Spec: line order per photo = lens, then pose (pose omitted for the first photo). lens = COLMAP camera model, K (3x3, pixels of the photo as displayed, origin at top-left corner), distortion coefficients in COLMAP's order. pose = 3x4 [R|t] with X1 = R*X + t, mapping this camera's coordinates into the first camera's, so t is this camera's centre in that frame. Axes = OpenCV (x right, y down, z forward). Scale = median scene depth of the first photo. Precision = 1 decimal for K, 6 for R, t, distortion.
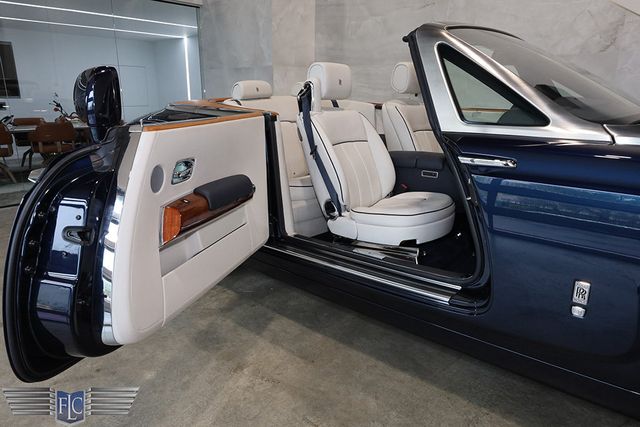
lens RADIAL K [[423.0, 0, 323.6], [0, 423.0, 214.0], [0, 0, 1]] dist [-0.000614, 0.001130]
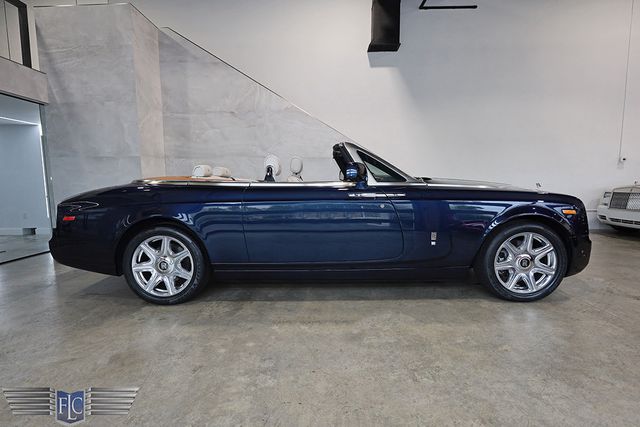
lens RADIAL K [[302.1, 0, 314.8], [0, 302.1, 217.1], [0, 0, 1]] dist [0.001992, 0.000139]
pose [[0.771611, -0.082266, 0.630753, -0.331299], [0.181188, 0.978949, -0.093971, 0.026556], [-0.609744, 0.186794, 0.770273, -0.031104]]
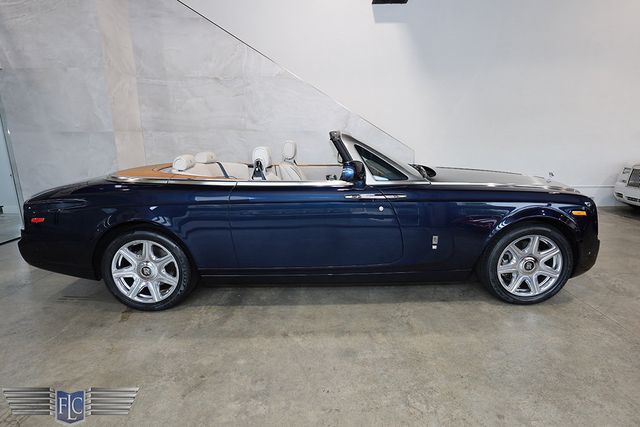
lens RADIAL K [[329.0, 0, 321.2], [0, 329.0, 214.8], [0, 0, 1]] dist [0.005357, -0.001997]
pose [[0.757471, -0.155250, 0.634141, -0.319178], [0.184586, 0.982611, 0.020077, -0.037912], [-0.626231, 0.101846, 0.772956, -0.049506]]
